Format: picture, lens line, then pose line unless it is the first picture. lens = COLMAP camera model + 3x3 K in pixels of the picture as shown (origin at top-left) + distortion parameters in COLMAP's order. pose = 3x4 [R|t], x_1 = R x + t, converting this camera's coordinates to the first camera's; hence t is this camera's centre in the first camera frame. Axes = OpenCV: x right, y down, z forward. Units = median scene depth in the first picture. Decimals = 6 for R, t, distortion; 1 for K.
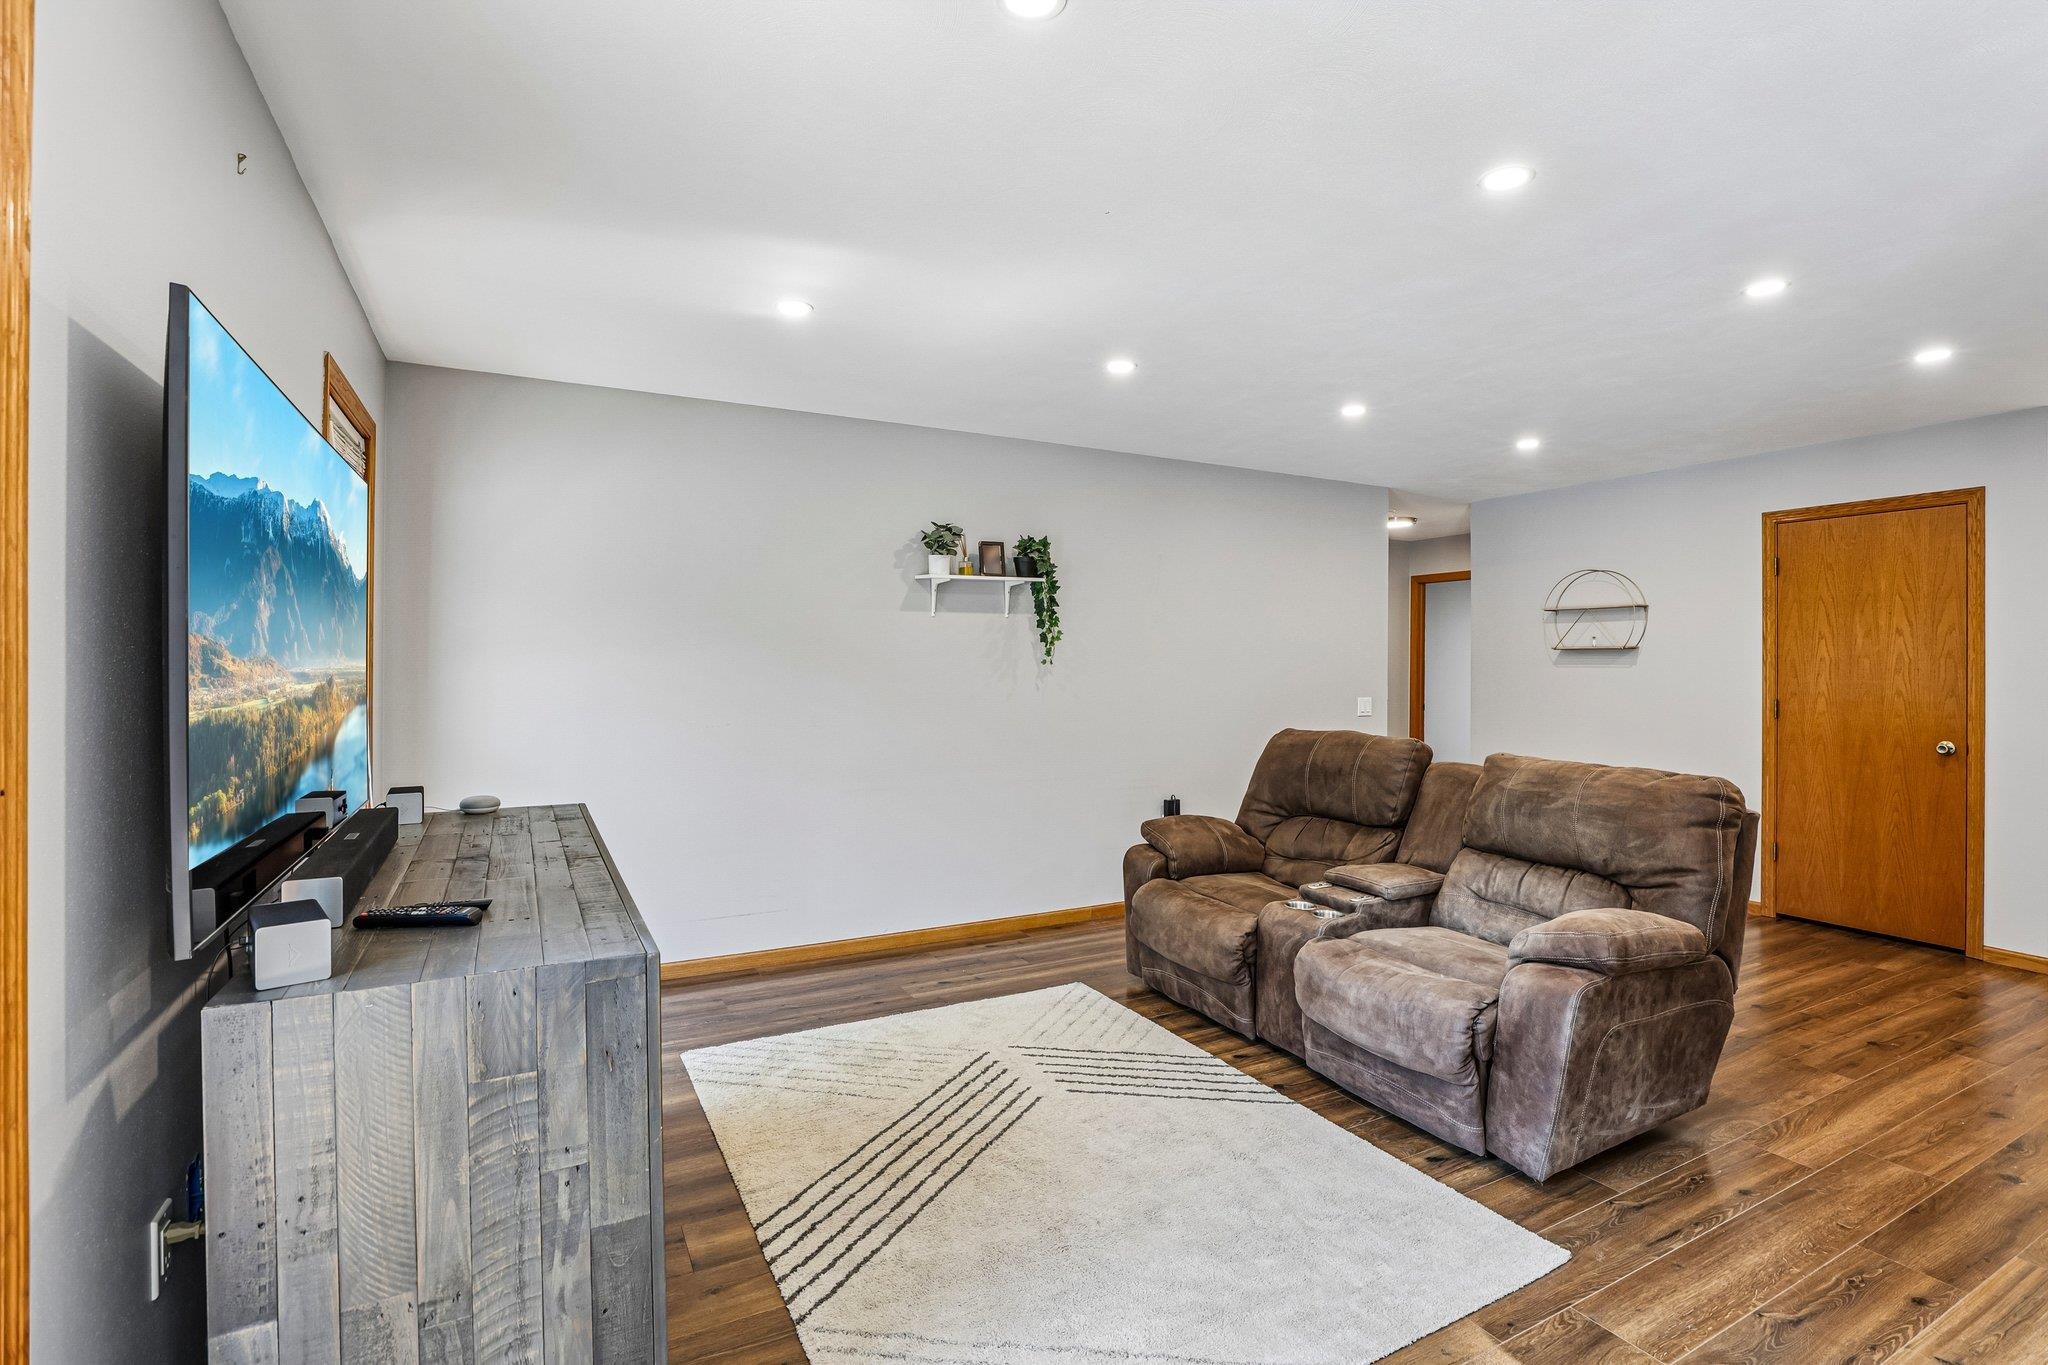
lens RADIAL K [[965.2, 0, 1048.3], [0, 965.2, 666.8], [0, 0, 1]] dist [-0.034546, 0.011786]
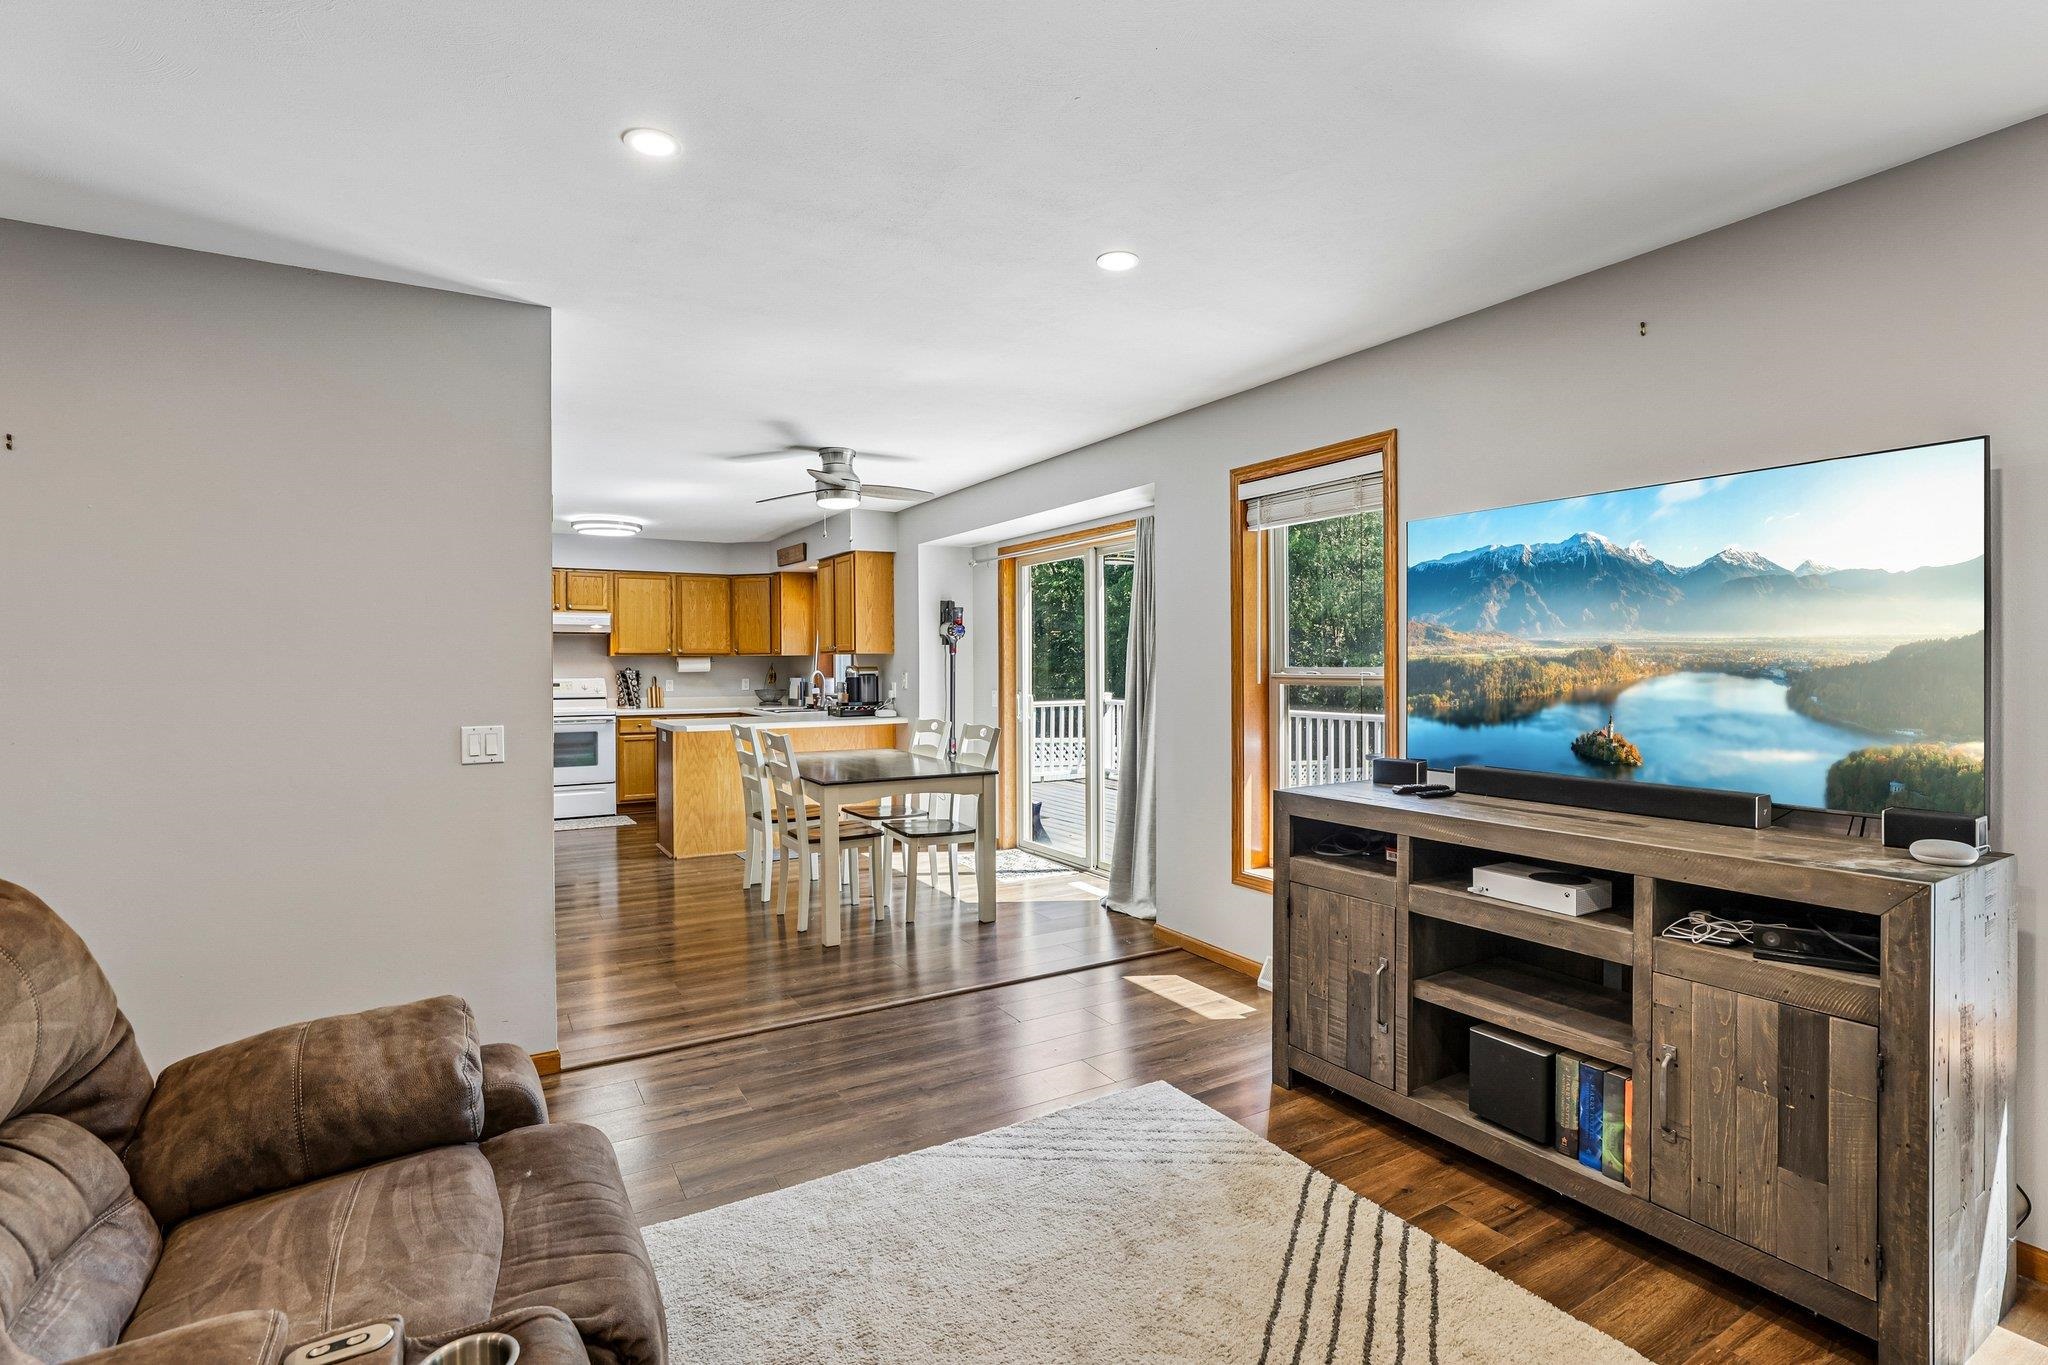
lens RADIAL K [[965.2, 0, 1048.2], [0, 965.2, 687.6], [0, 0, 1]] dist [-0.034546, 0.011786]
pose [[-0.998965, 0.006623, -0.044992, 0.157759], [0.005155, 0.999453, 0.032652, 0.004822], [0.045184, 0.032386, -0.998454, 2.492897]]
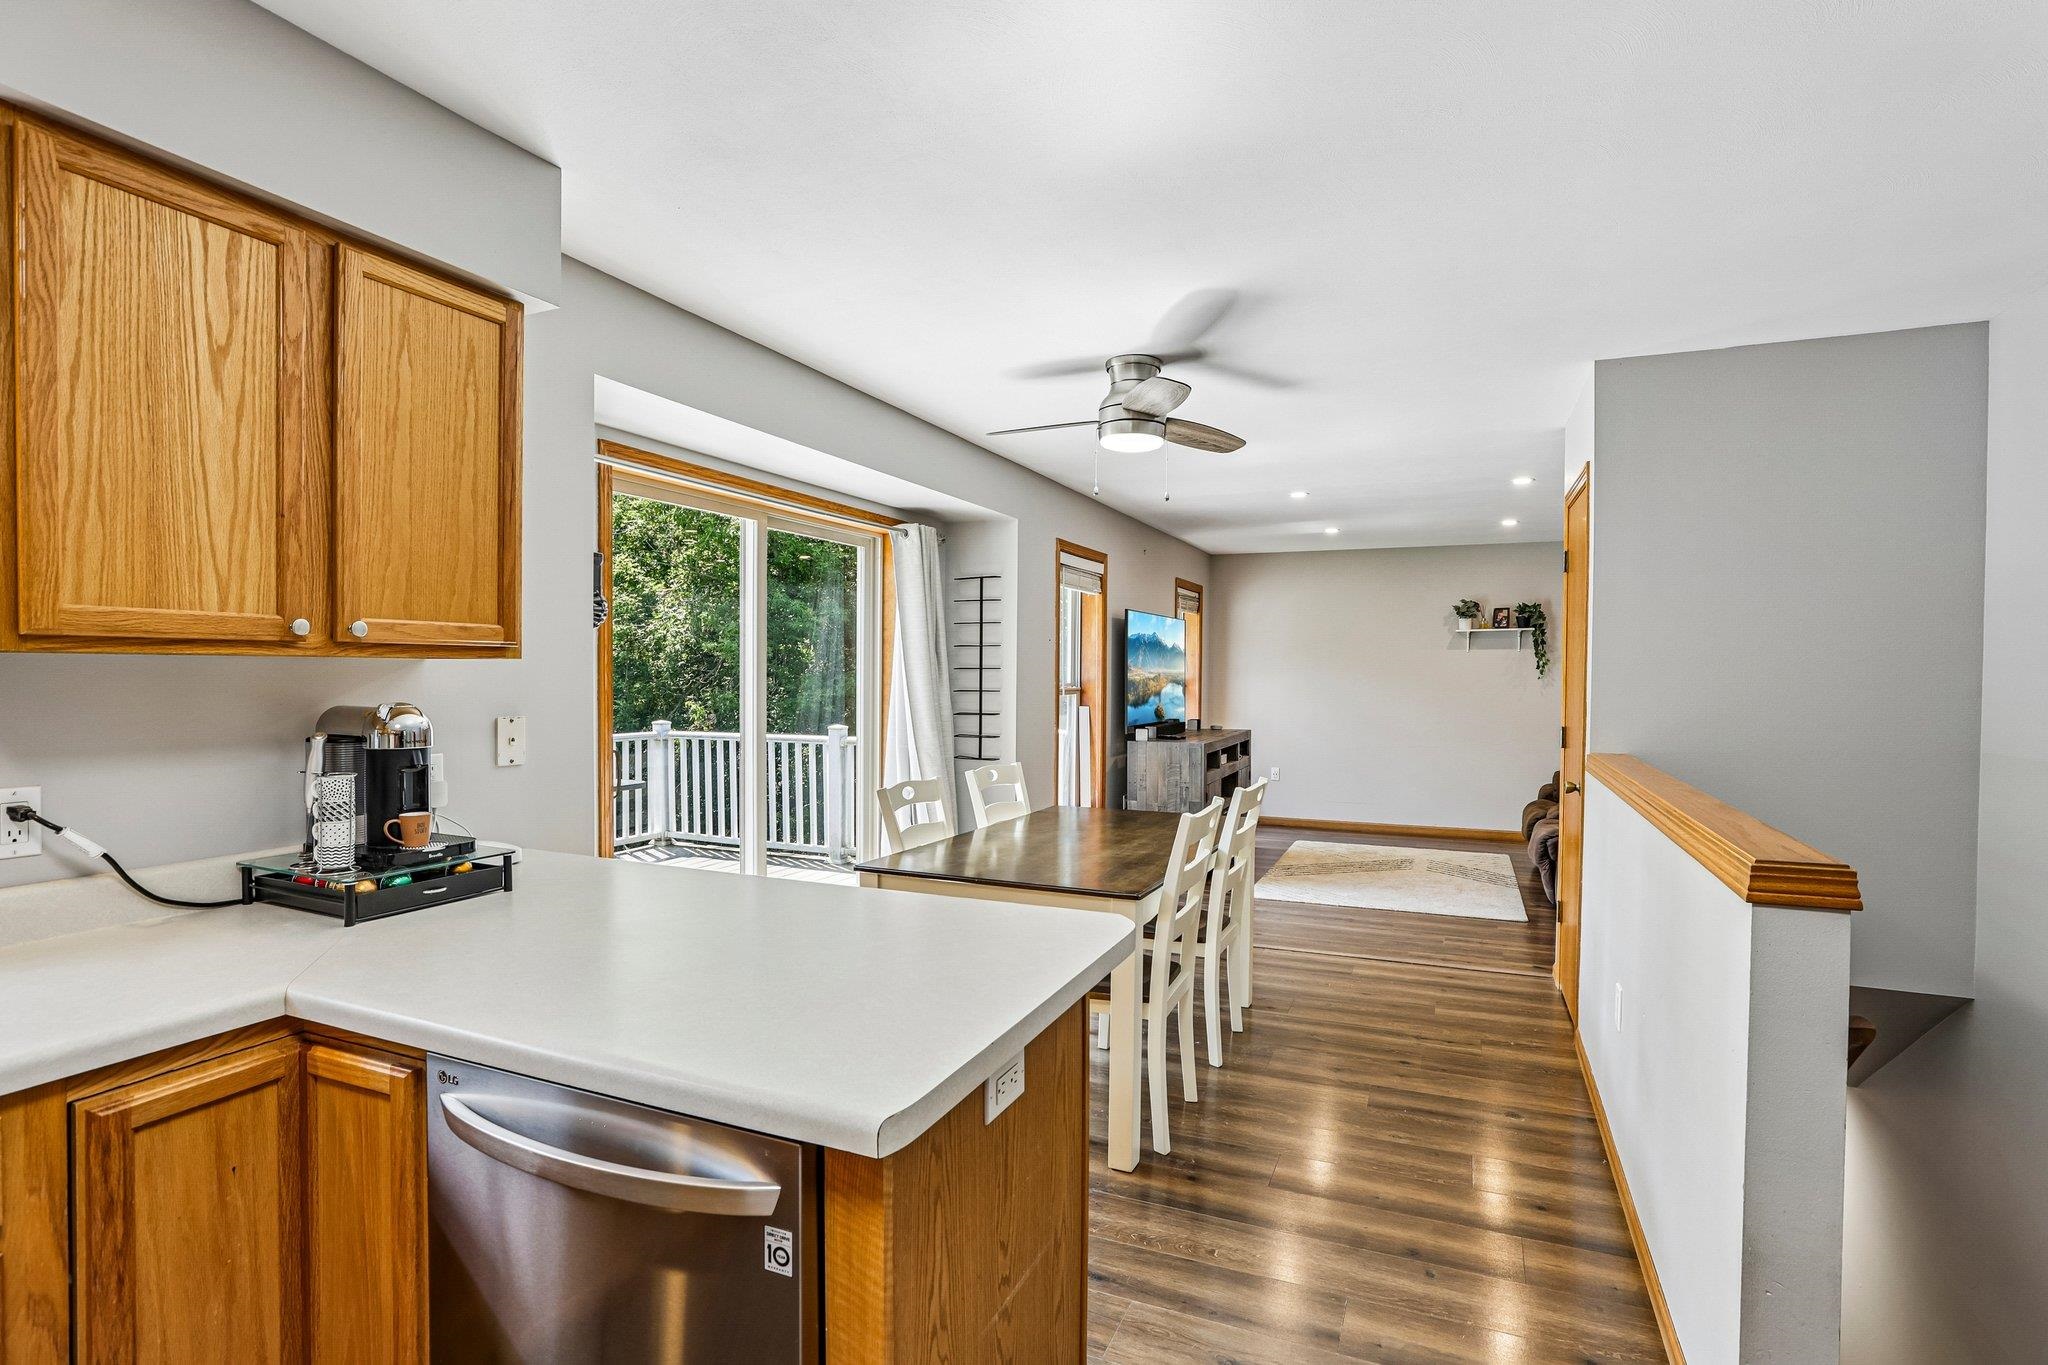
lens RADIAL K [[965.2, 0, 1042.8], [0, 965.2, 684.5], [0, 0, 1]] dist [-0.034546, 0.011786]
pose [[0.608403, 0.006235, -0.793603, 2.125479], [-0.008107, 0.999966, 0.001641, 0.027214], [0.793586, 0.005436, 0.608433, -1.825703]]
